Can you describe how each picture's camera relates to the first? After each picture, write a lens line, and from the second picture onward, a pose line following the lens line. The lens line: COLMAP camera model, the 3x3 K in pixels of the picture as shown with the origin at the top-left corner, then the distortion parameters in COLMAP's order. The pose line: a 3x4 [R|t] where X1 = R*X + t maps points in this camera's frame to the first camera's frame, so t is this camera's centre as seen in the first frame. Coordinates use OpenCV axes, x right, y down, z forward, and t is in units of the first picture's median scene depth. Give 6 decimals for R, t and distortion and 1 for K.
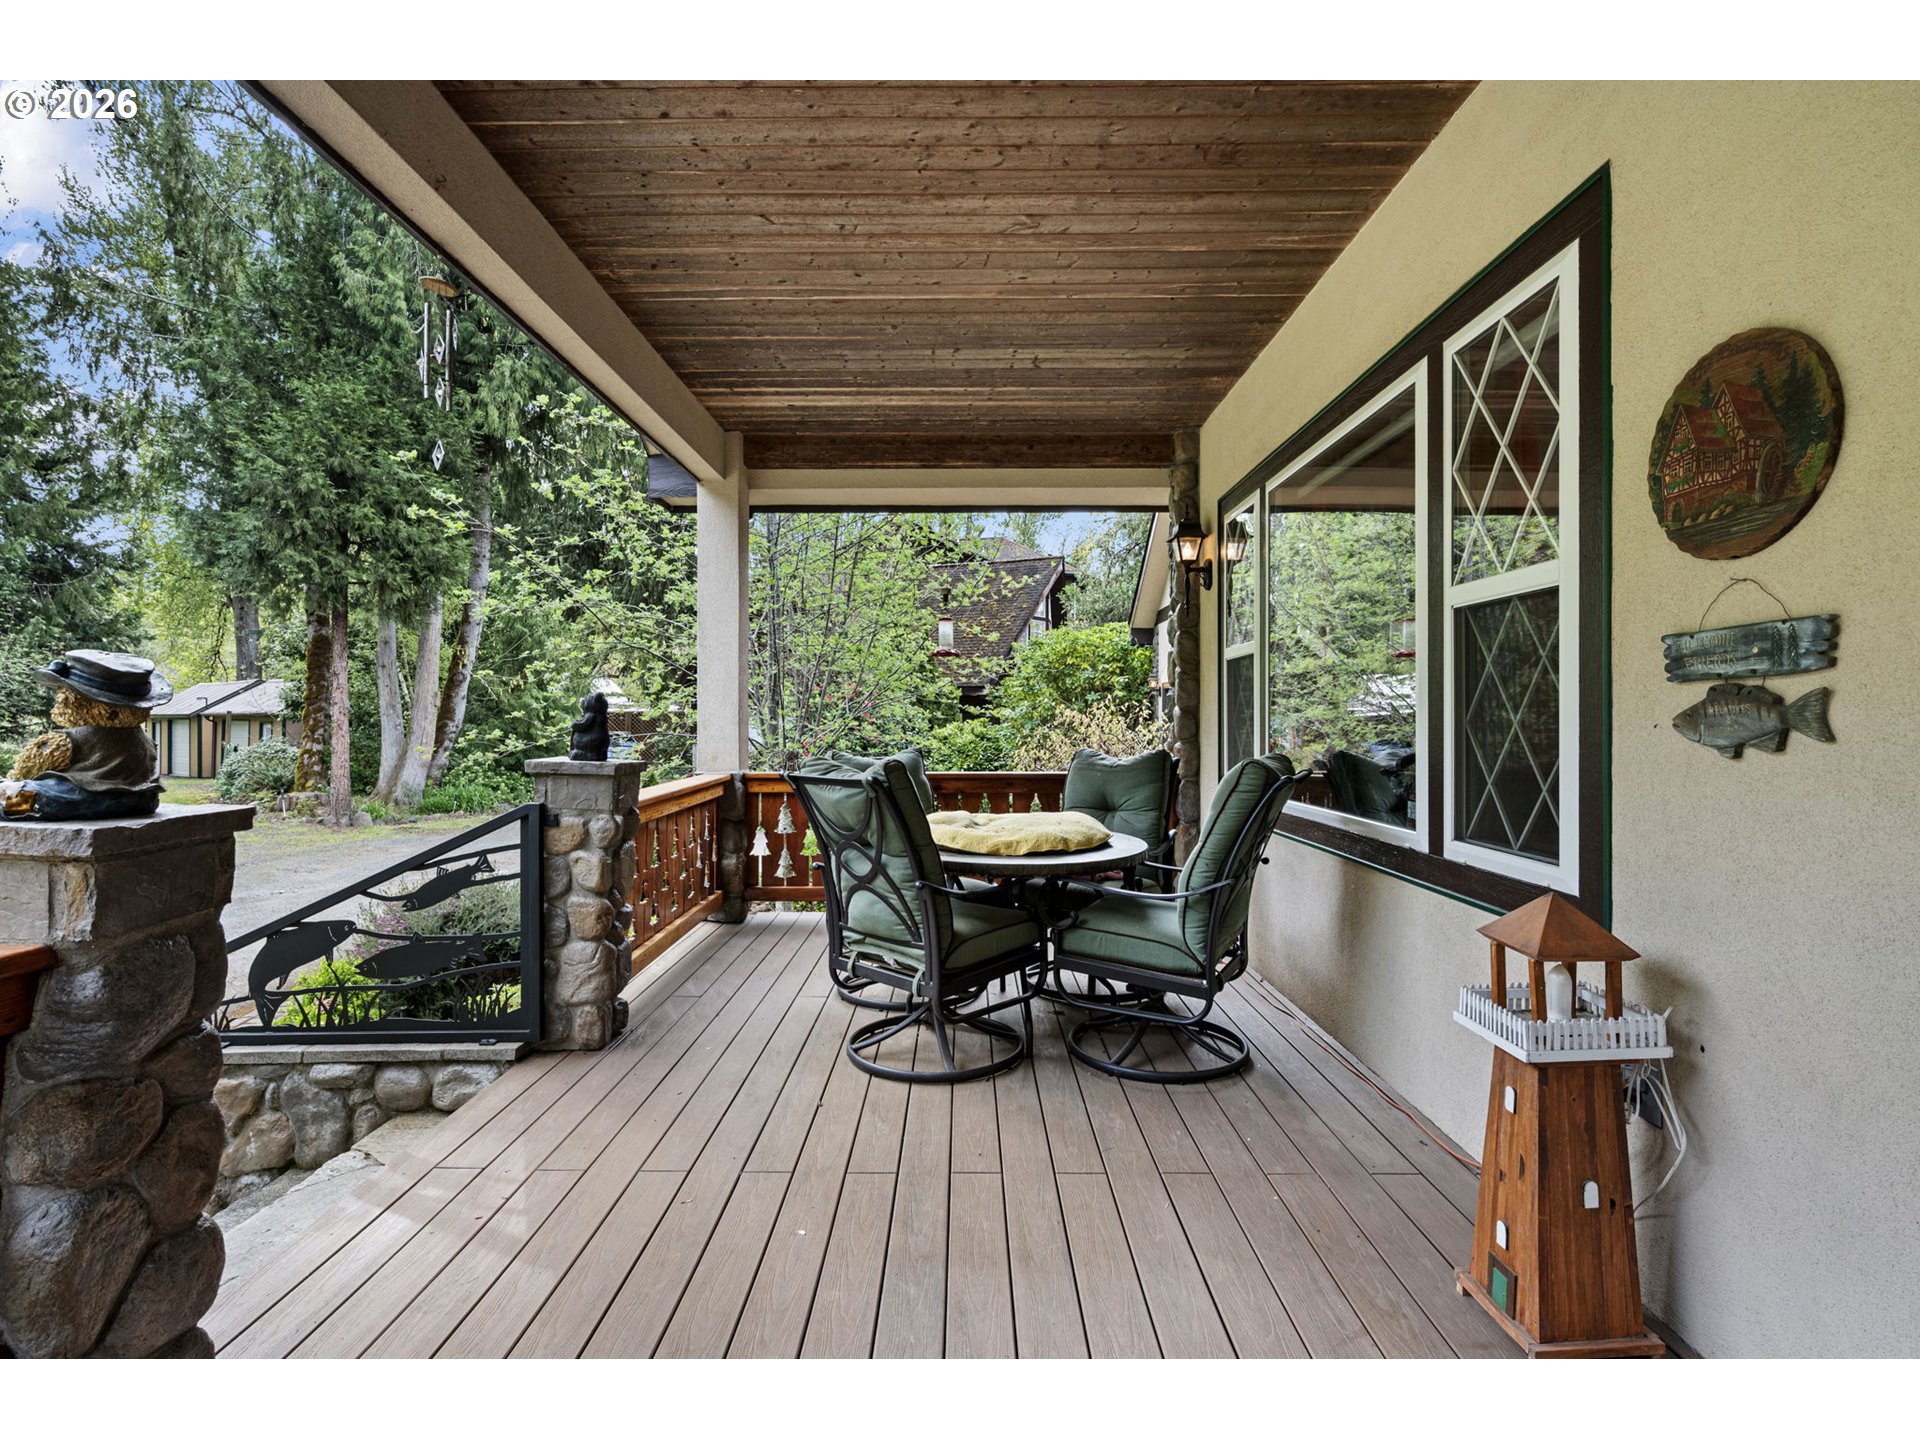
lens RADIAL K [[935.9, 0, 960.0], [0, 935.9, 720.0], [0, 0, 1]] dist [-0.002437, -0.000281]
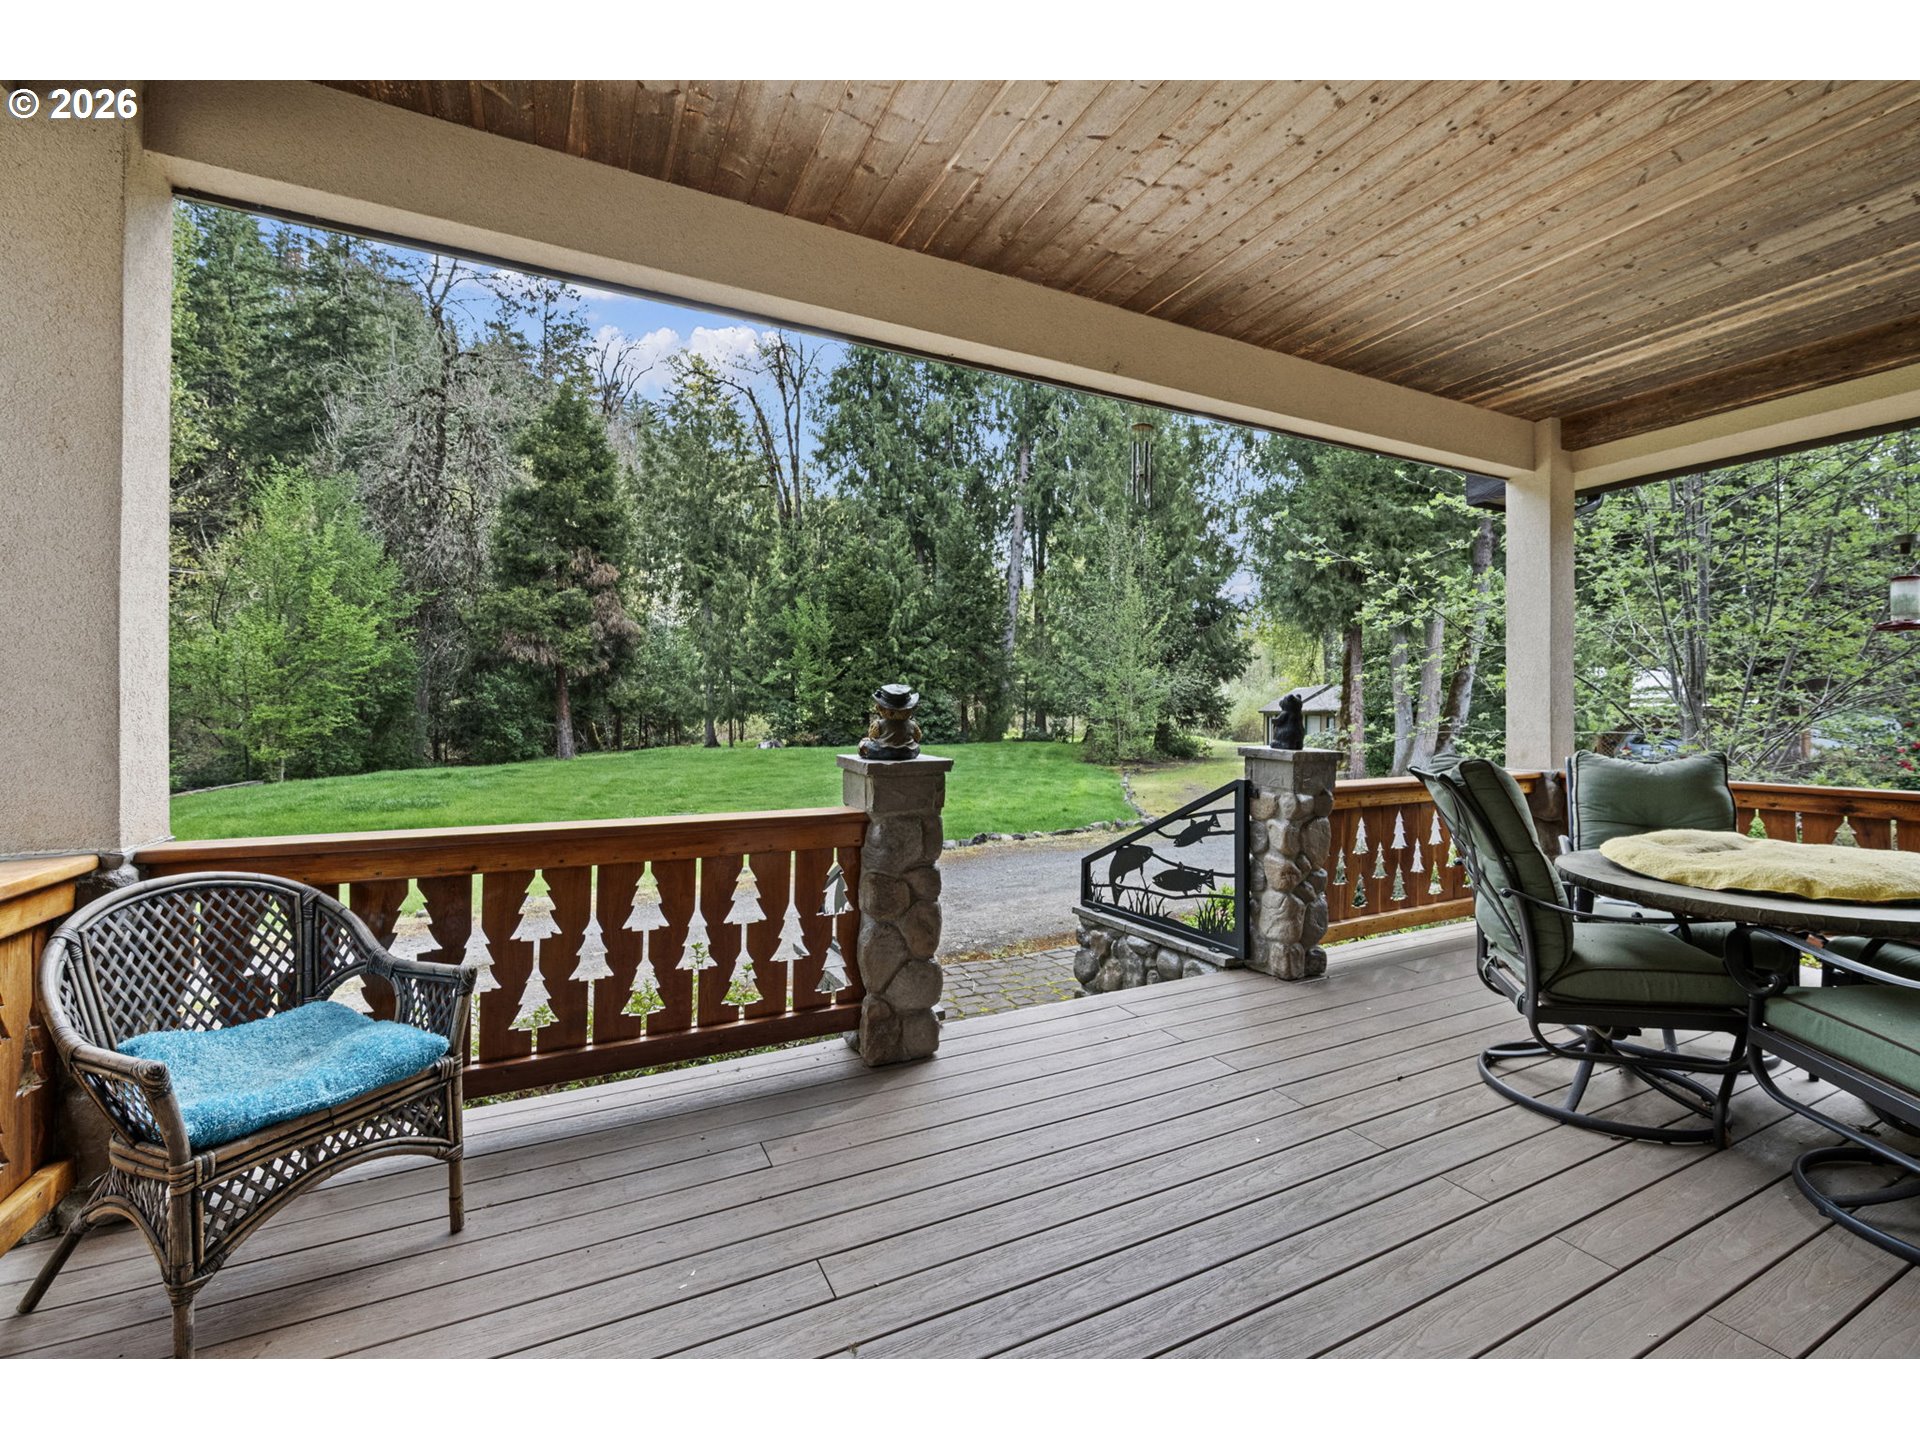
lens RADIAL K [[787.3, 0, 920.5], [0, 787.3, 721.6], [0, 0, 1]] dist [-0.001662, -0.000197]
pose [[0.441235, 0.009375, -0.897343, 0.338271], [-0.002153, 0.999954, 0.009388, -0.002039], [0.897389, -0.002211, 0.441235, 0.097590]]
